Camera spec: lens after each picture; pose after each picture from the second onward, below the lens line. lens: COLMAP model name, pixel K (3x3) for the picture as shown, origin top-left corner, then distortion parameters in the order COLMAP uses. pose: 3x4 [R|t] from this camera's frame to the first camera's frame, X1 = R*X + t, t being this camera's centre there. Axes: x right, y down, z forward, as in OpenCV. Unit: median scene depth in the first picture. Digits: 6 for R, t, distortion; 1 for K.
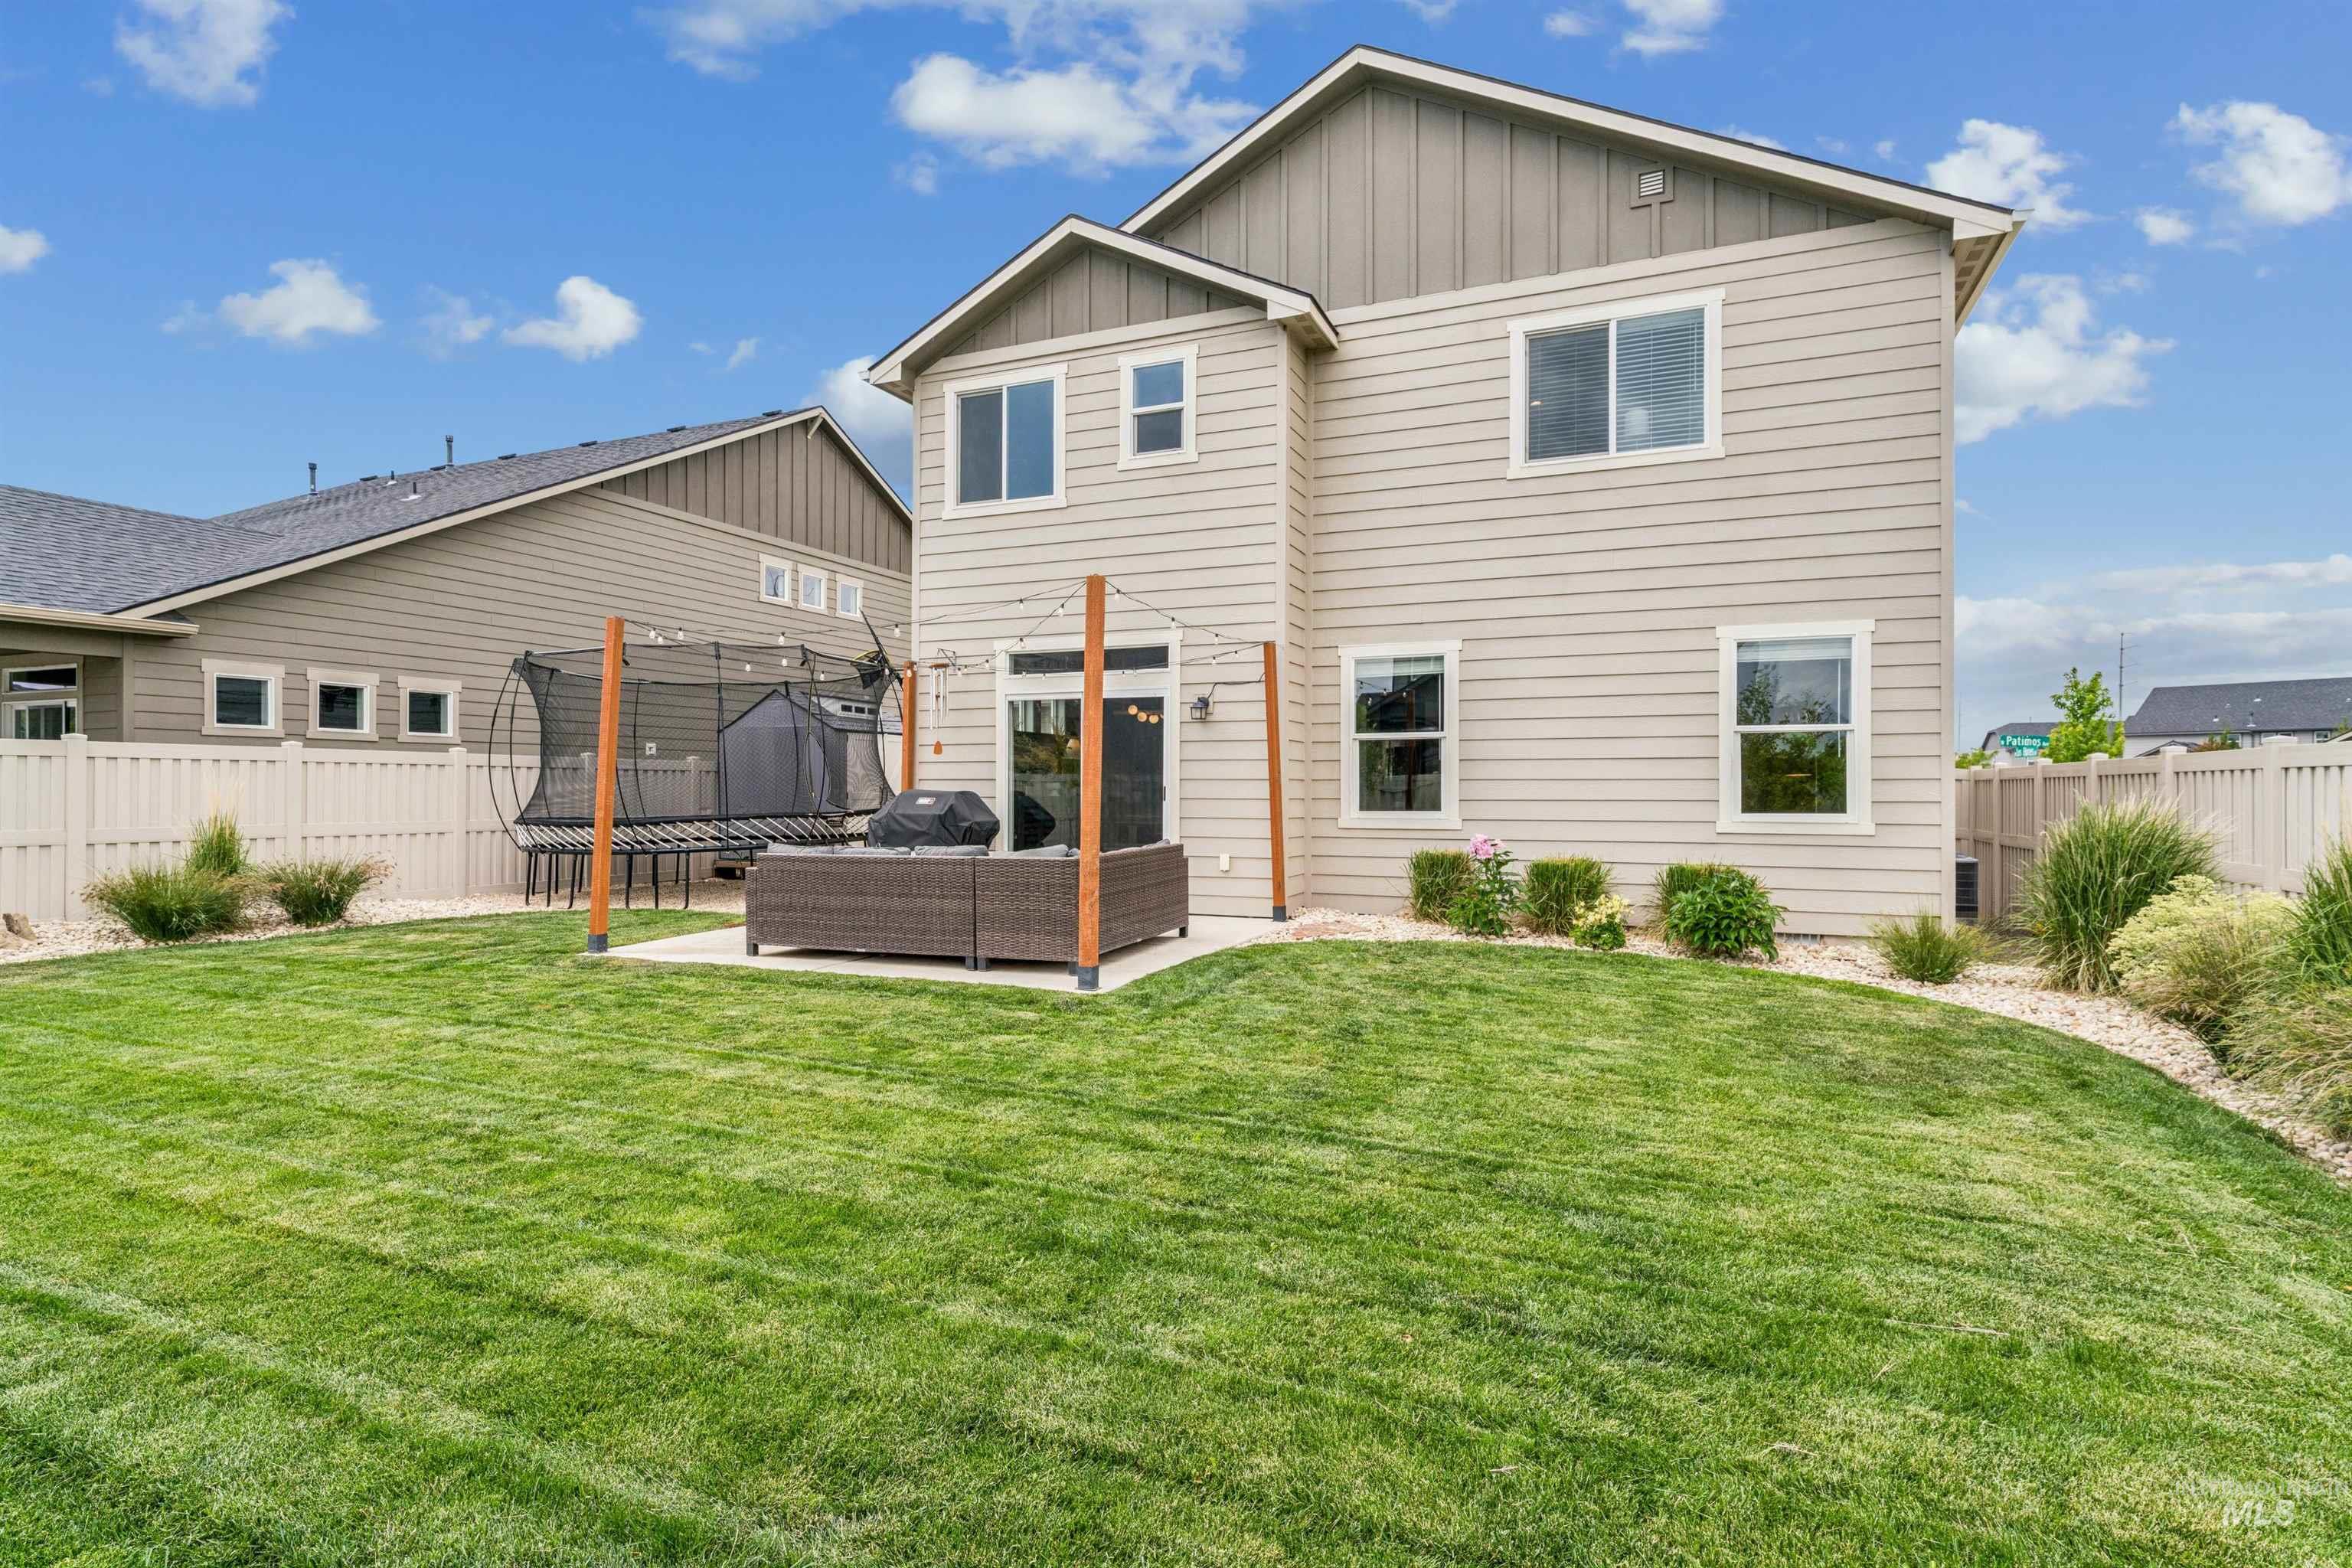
lens RADIAL K [[1155.2, 0, 1176.0], [0, 1155.2, 784.0], [0, 0, 1]] dist [0.001336, 0.000078]
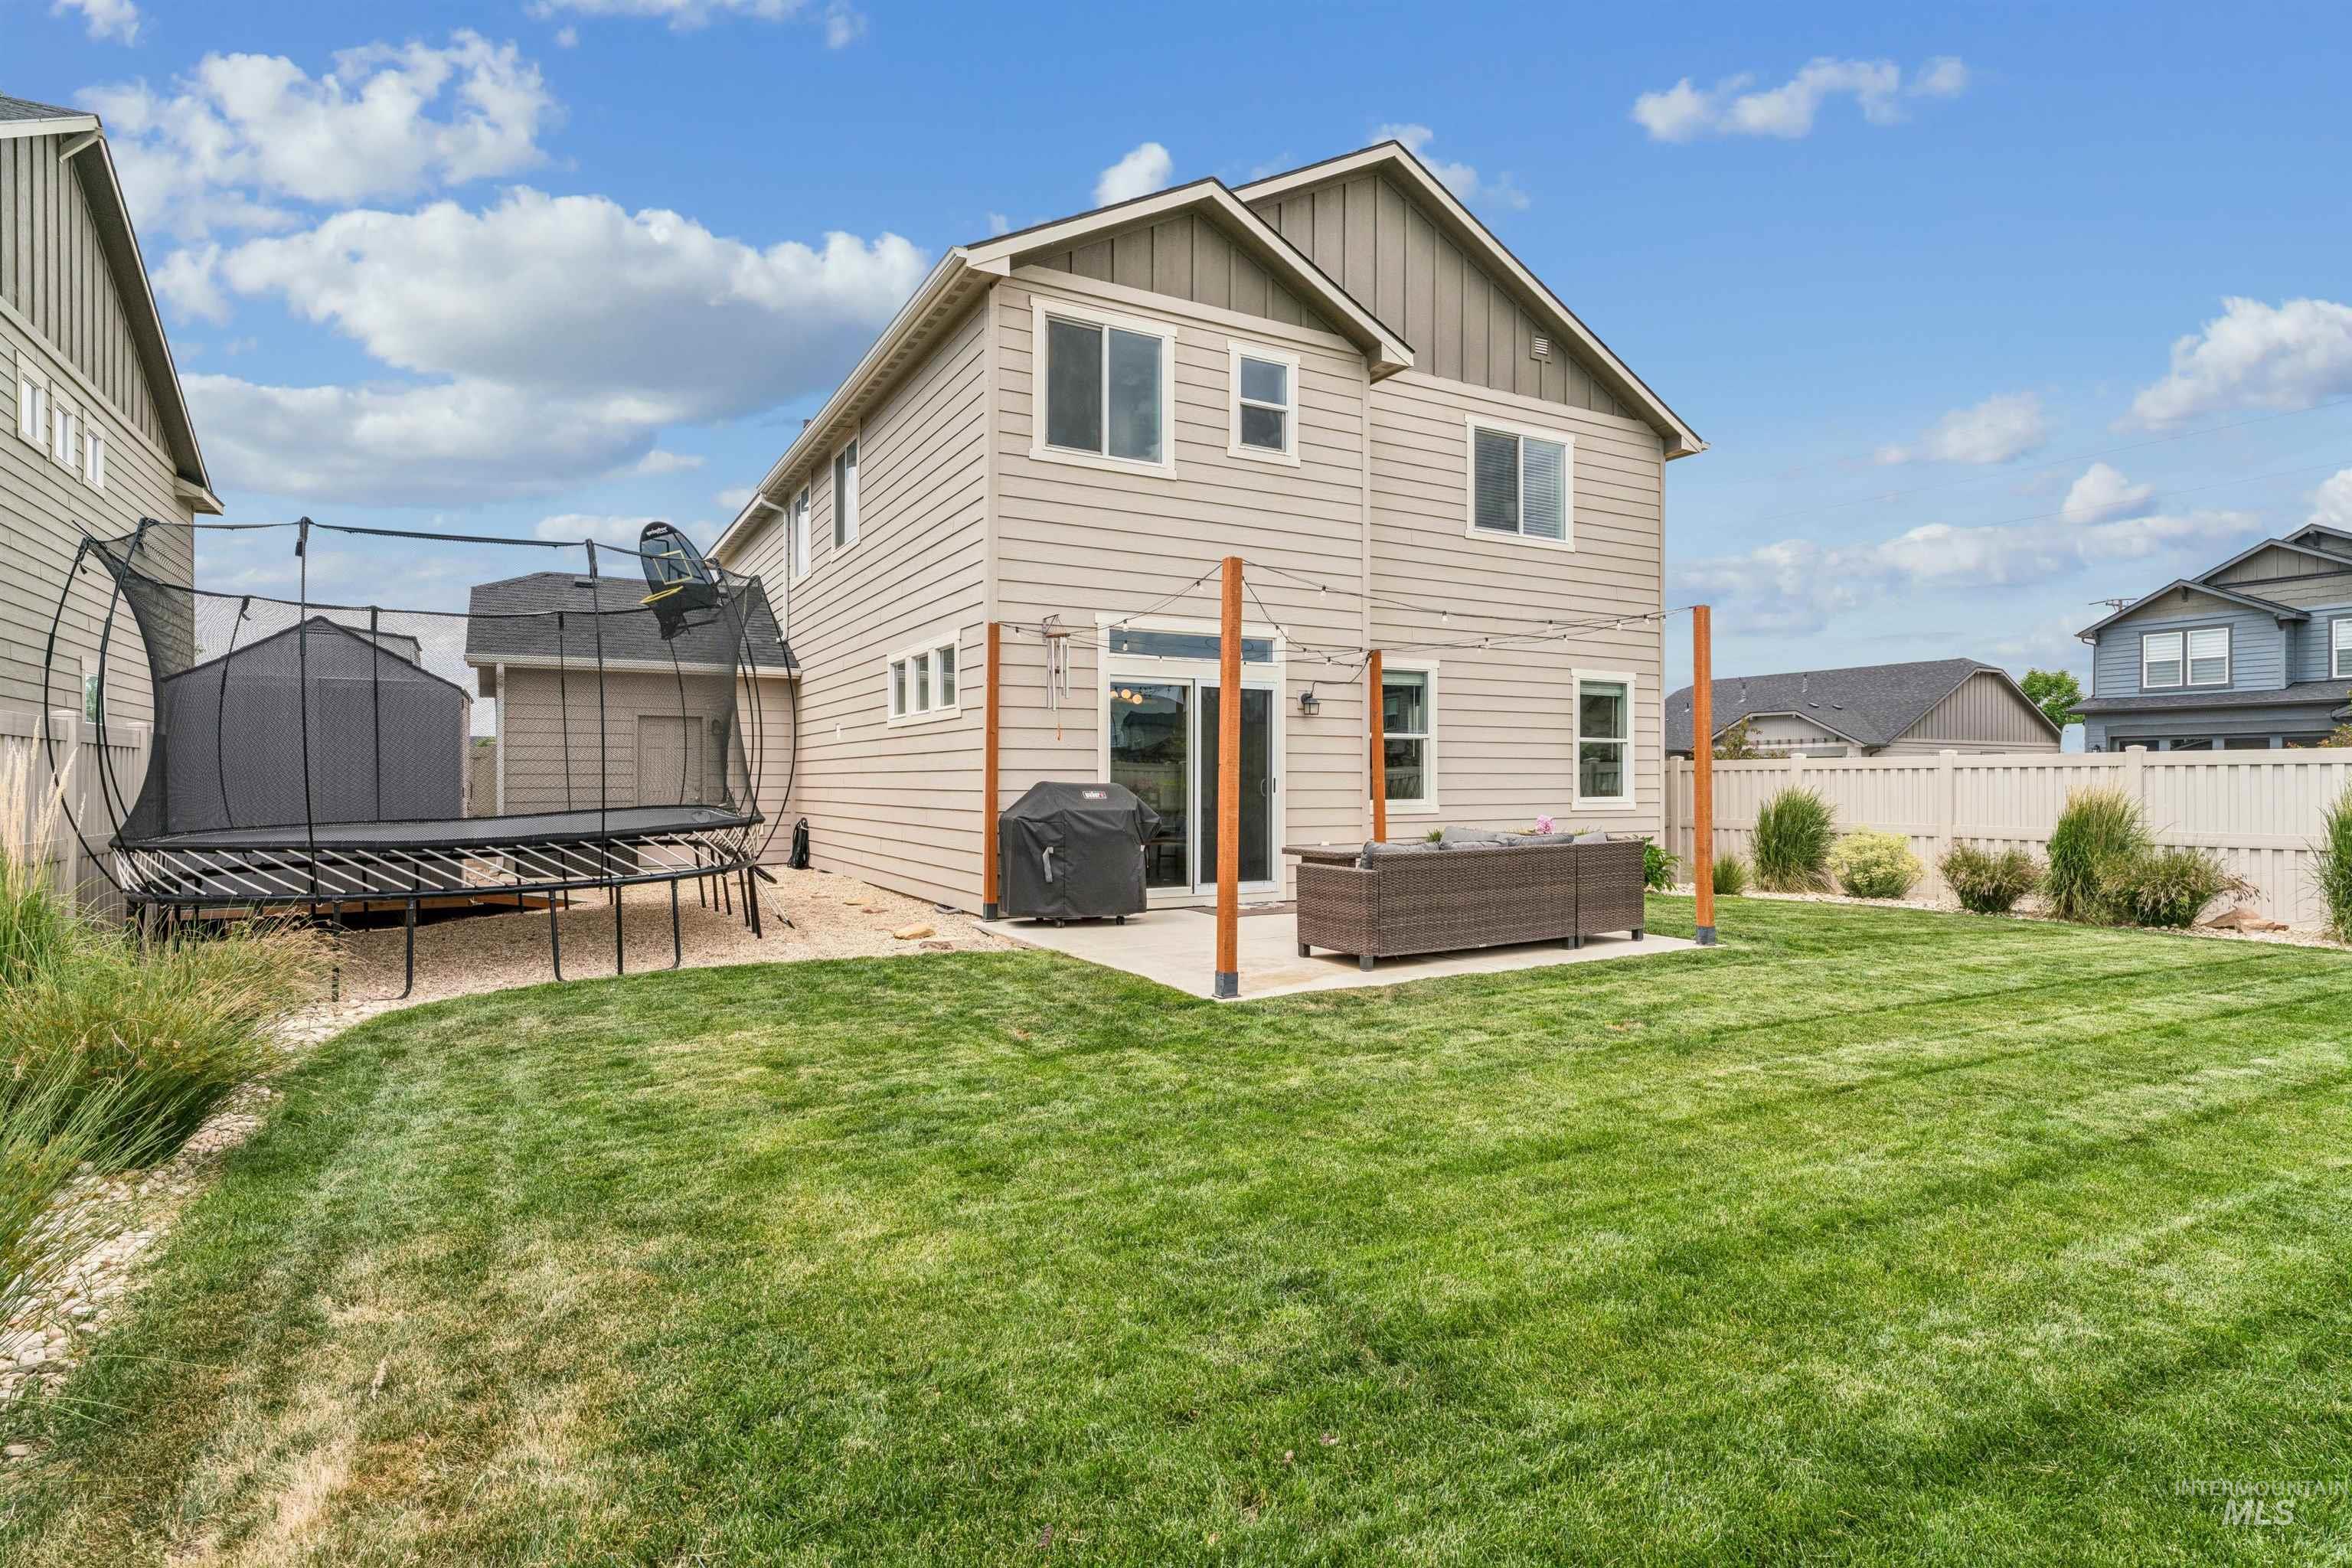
lens RADIAL K [[1190.8, 0, 1176.0], [0, 1190.8, 784.0], [0, 0, 1]] dist [-0.001012, -0.000061]
pose [[0.609093, -0.002954, 0.793093, -0.897586], [-0.006571, 0.999940, 0.008771, -0.001170], [-0.793072, -0.010554, 0.609037, 0.424123]]
